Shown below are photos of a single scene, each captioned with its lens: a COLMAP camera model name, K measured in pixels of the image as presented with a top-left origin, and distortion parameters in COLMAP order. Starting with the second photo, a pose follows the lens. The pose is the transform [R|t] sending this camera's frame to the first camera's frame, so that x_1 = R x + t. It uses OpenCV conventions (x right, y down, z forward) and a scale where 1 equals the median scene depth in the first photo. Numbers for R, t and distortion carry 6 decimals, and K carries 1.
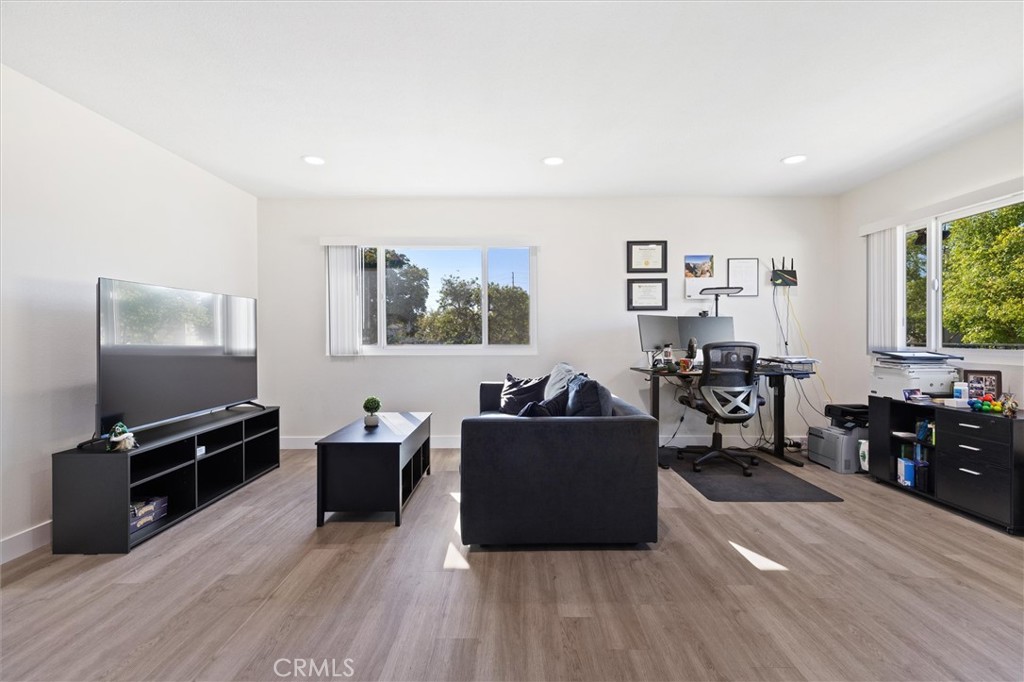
lens RADIAL K [[462.5, 0, 510.5], [0, 462.5, 335.8], [0, 0, 1]] dist [0.007178, -0.000619]
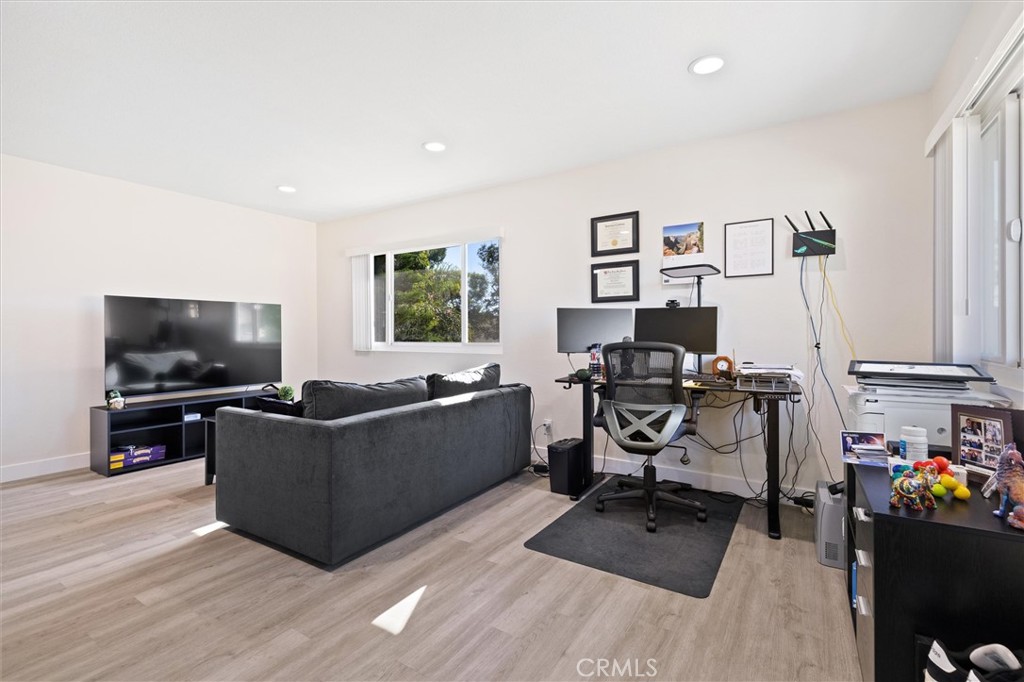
lens RADIAL K [[462.5, 0, 517.4], [0, 462.5, 338.8], [0, 0, 1]] dist [0.007178, -0.000619]
pose [[0.842707, 0.006792, -0.538330, 0.710651], [-0.002375, 0.999958, 0.008898, 0.002087], [0.538367, -0.006220, 0.842687, 0.289486]]
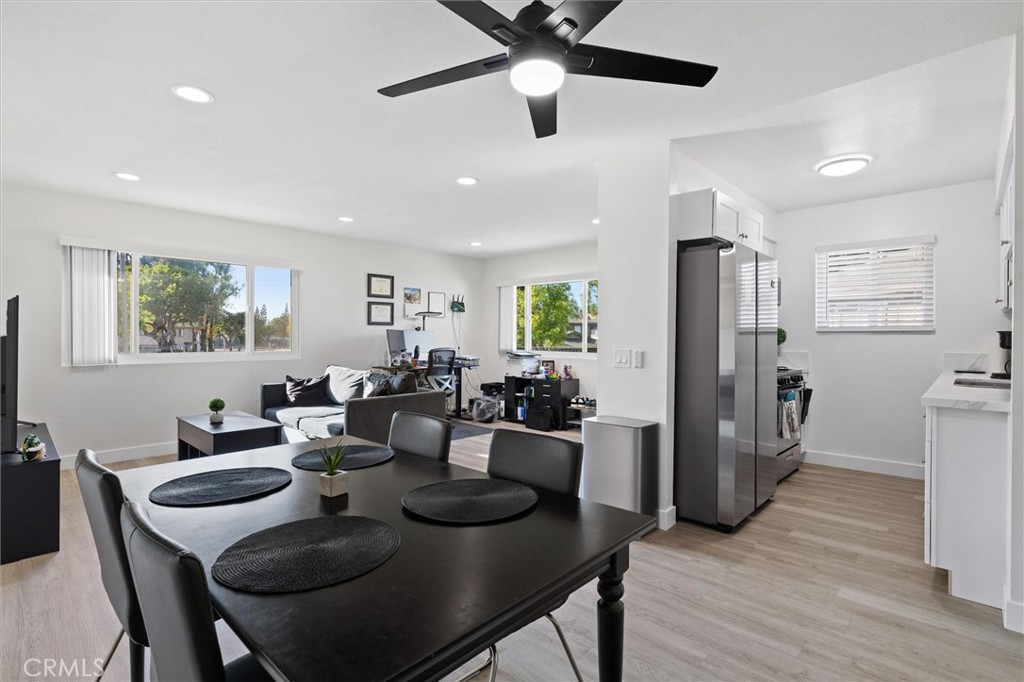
lens RADIAL K [[495.2, 0, 519.3], [0, 495.2, 337.1], [0, 0, 1]] dist [0.010743, -0.000051]
pose [[0.681043, 0.005690, 0.732222, -0.616742], [-0.007722, 0.999970, -0.000588, -0.026150], [-0.732203, -0.005254, 0.681066, -0.378181]]
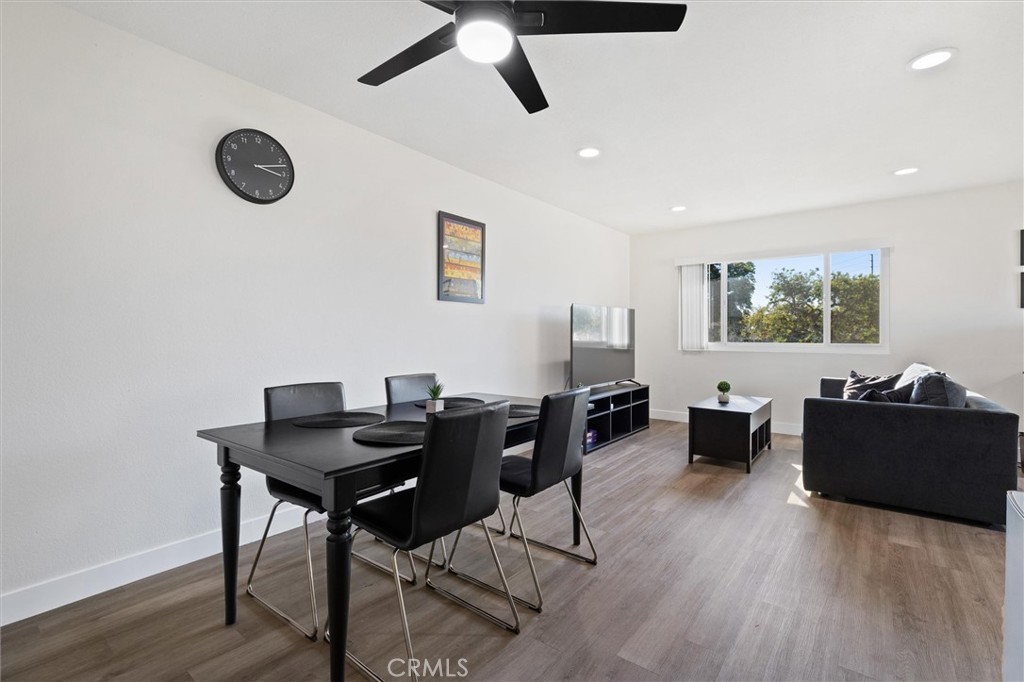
lens RADIAL K [[462.5, 0, 512.5], [0, 462.5, 338.3], [0, 0, 1]] dist [0.007178, -0.000619]
pose [[0.794499, 0.009484, -0.607191, 0.025079], [-0.002696, 0.999923, 0.012091, -0.005452], [0.607259, -0.007969, 0.794464, -0.385806]]
